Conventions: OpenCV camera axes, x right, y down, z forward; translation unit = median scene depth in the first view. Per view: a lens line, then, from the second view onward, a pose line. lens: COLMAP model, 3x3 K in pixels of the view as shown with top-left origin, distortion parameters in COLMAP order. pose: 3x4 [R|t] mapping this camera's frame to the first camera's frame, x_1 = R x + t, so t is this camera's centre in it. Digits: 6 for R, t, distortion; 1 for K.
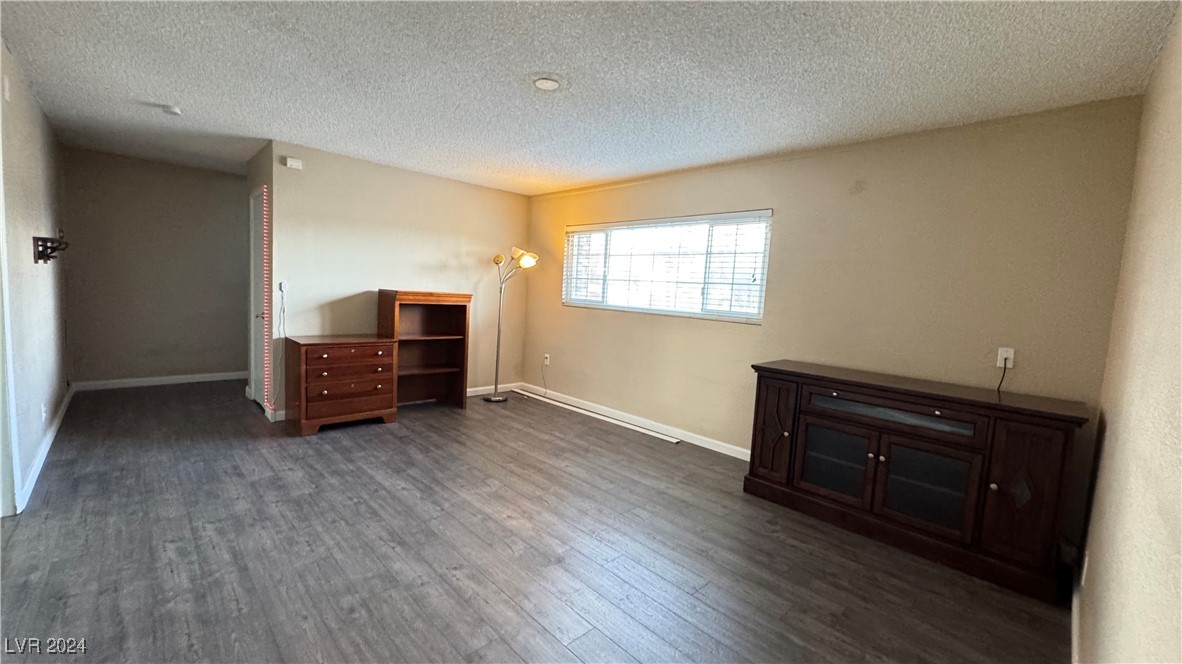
lens RADIAL K [[473.8, 0, 591.7], [0, 473.8, 328.5], [0, 0, 1]] dist [0.000307, 0.000156]
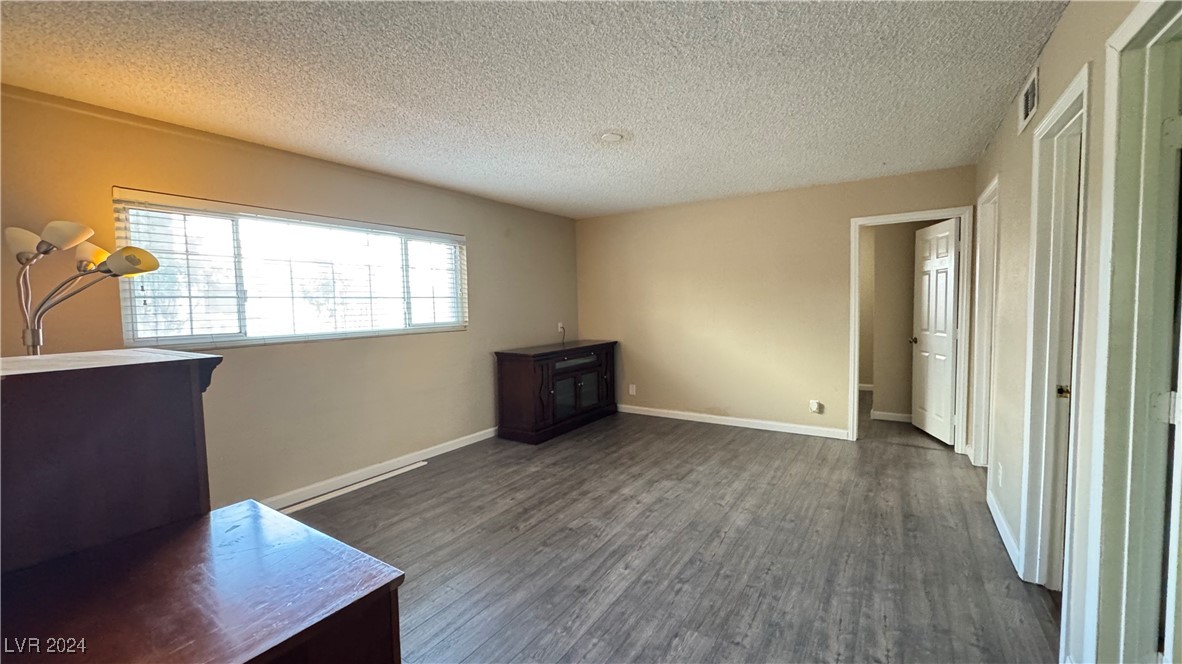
lens RADIAL K [[473.8, 0, 591.7], [0, 473.8, 328.5], [0, 0, 1]] dist [0.000307, 0.000156]
pose [[-0.219588, -0.101011, 0.970349, -1.186847], [0.088642, 0.988446, 0.122954, -0.176388], [-0.971557, 0.113013, -0.208097, 1.247456]]
